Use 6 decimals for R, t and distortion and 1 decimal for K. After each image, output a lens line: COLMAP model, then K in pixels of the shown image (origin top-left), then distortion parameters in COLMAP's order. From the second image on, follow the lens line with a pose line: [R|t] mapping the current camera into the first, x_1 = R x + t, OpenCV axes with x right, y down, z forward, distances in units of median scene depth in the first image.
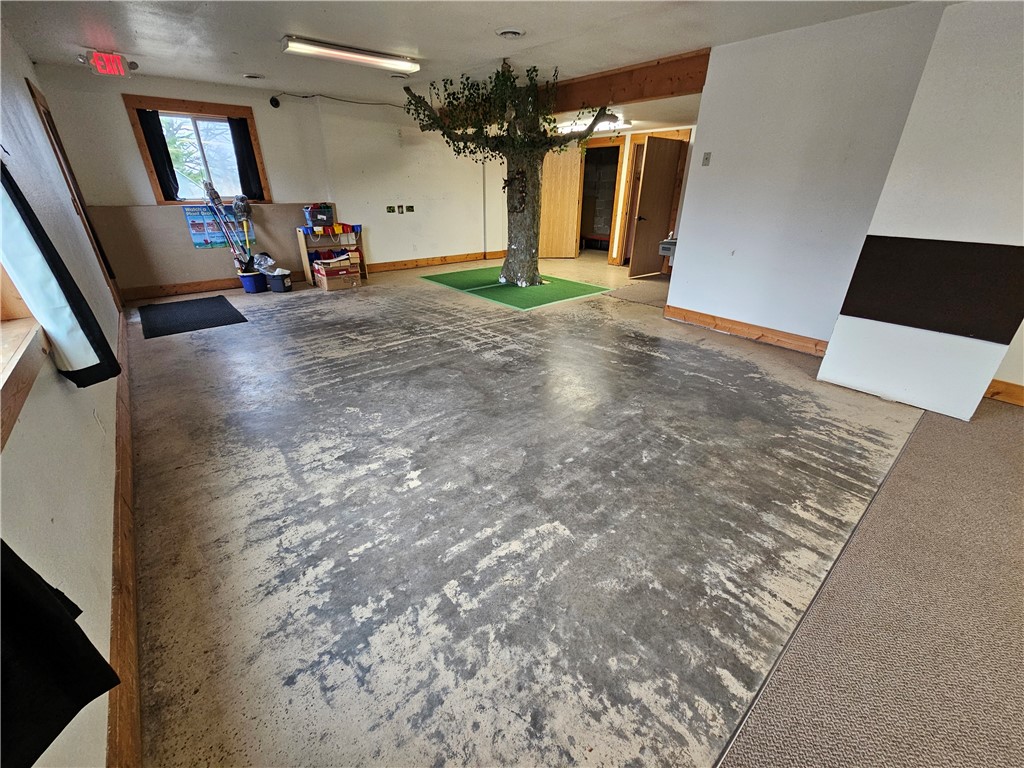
lens RADIAL K [[416.4, 0, 510.7], [0, 416.4, 381.9], [0, 0, 1]] dist [-0.000354, 0.000363]
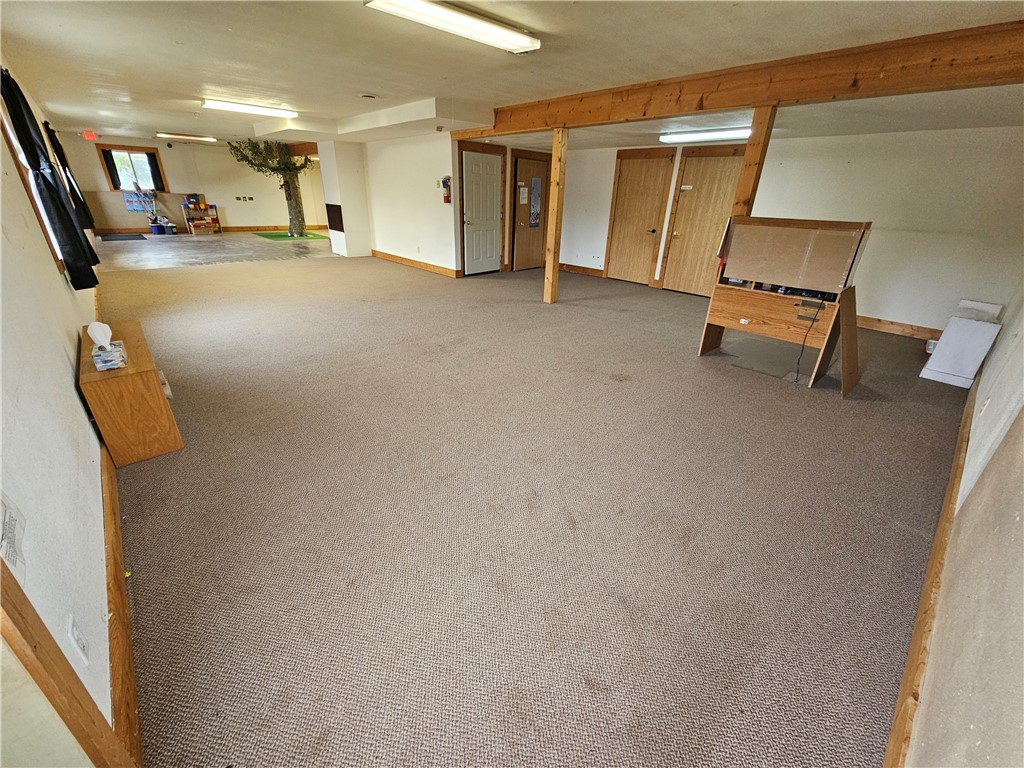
lens RADIAL K [[416.4, 0, 510.7], [0, 416.4, 381.9], [0, 0, 1]] dist [-0.000354, 0.000363]
pose [[0.999047, 0.007965, 0.042915, 1.084863], [-0.007340, 0.999865, -0.014723, 0.550604], [-0.043026, 0.014394, 0.998970, -1.175102]]
